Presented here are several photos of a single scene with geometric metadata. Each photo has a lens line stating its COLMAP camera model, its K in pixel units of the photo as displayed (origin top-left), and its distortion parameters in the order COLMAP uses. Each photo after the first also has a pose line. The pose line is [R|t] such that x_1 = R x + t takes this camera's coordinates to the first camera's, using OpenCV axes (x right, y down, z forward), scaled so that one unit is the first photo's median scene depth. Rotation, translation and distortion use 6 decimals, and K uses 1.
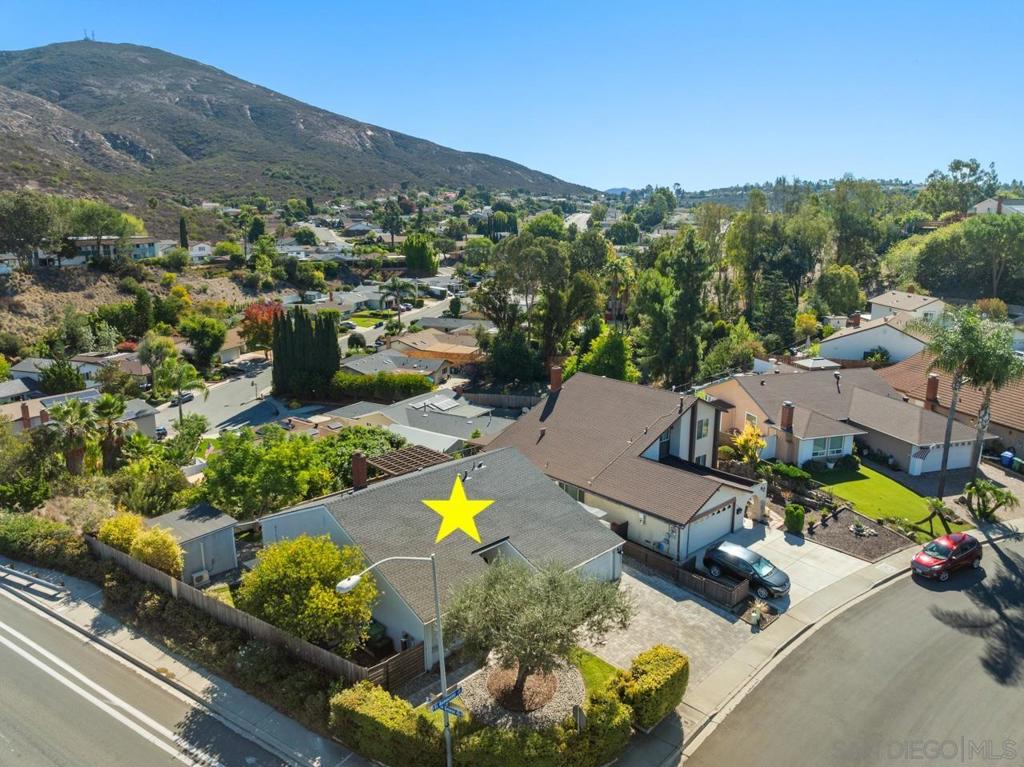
lens RADIAL K [[725.5, 0, 513.9], [0, 725.5, 380.5], [0, 0, 1]] dist [-0.031089, 0.003635]
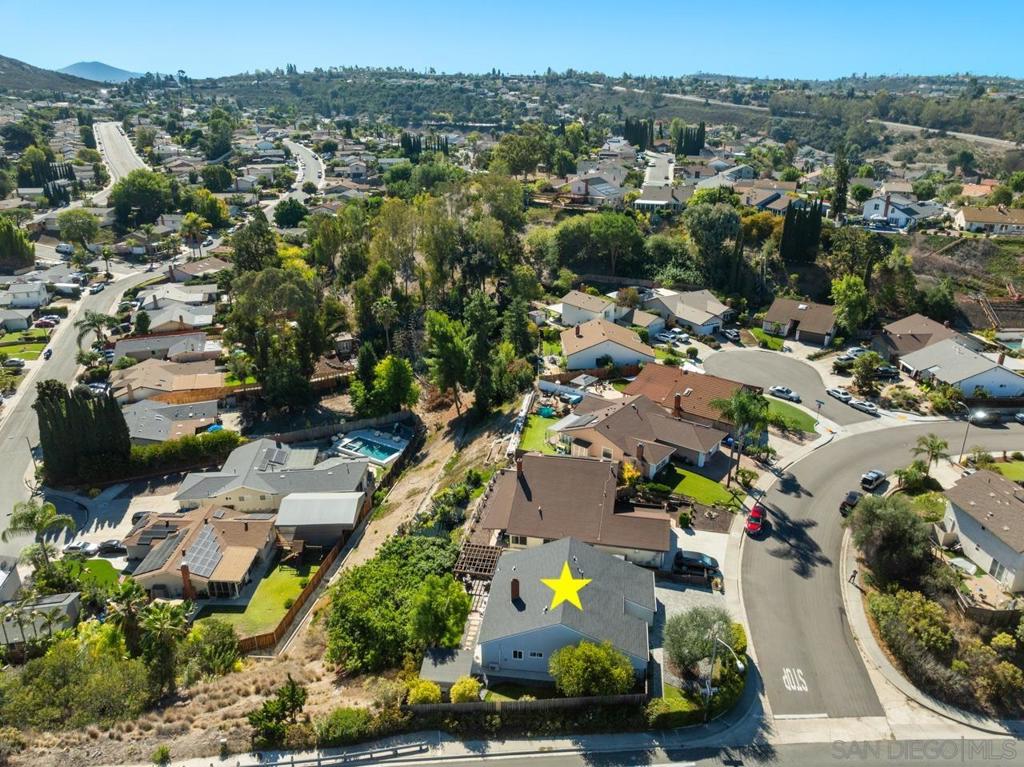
lens RADIAL K [[725.5, 0, 511.4], [0, 725.5, 386.4], [0, 0, 1]] dist [-0.031089, 0.003635]
pose [[0.803593, -0.231565, 0.548285, -1.081220], [0.138029, 0.968602, 0.206782, -0.697258], [-0.578953, -0.090489, 0.810324, -0.272426]]
